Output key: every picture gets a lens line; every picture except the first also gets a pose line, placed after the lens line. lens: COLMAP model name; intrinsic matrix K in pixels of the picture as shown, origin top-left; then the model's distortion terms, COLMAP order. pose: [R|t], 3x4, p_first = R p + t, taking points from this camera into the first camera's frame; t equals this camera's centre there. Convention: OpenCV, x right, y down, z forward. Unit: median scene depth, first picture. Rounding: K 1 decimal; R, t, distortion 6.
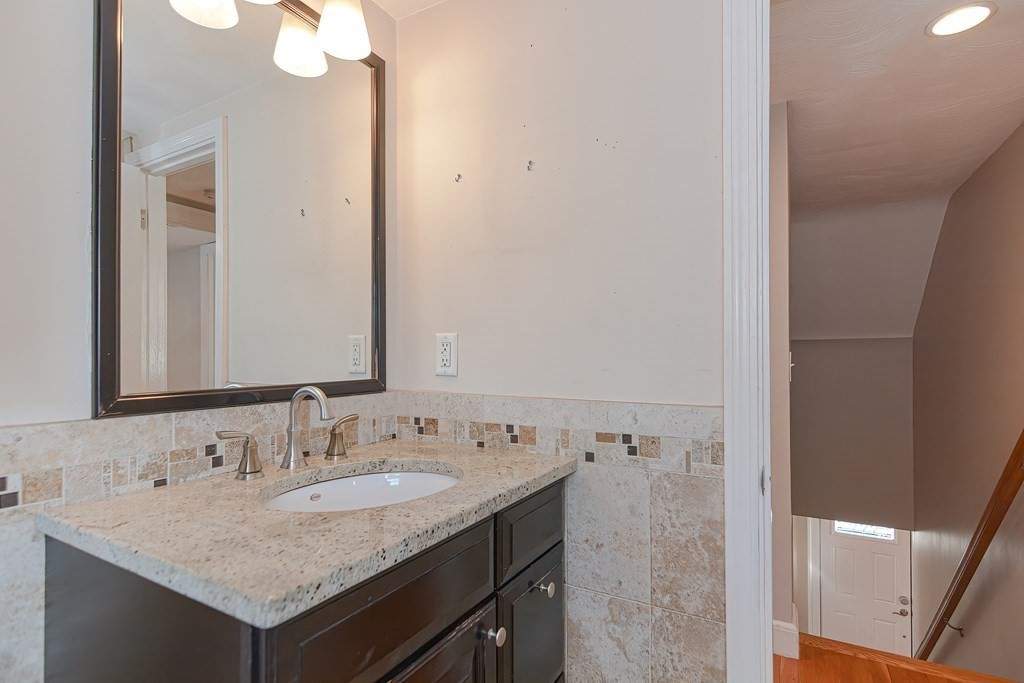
lens RADIAL K [[495.9, 0, 512.1], [0, 495.9, 344.2], [0, 0, 1]] dist [0.018038, -0.009657]
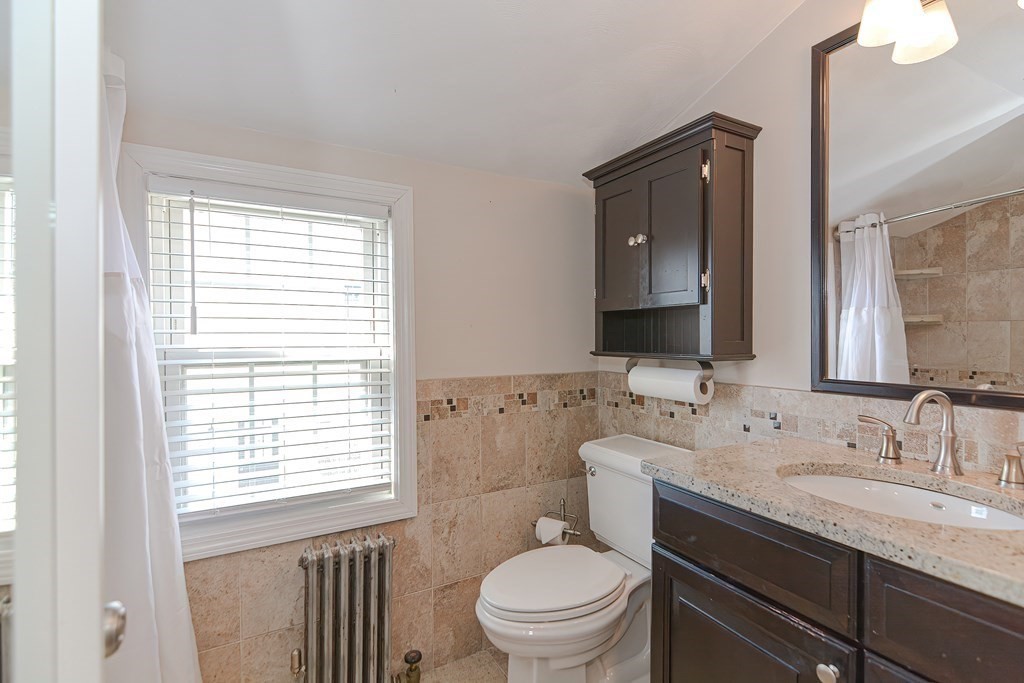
lens RADIAL K [[495.9, 0, 515.1], [0, 495.9, 342.3], [0, 0, 1]] dist [0.018038, -0.009657]
pose [[-0.525728, 0.009829, -0.850596, 1.009874], [0.021099, 0.999776, -0.001488, -0.029171], [0.850391, -0.018729, -0.525818, 0.974183]]
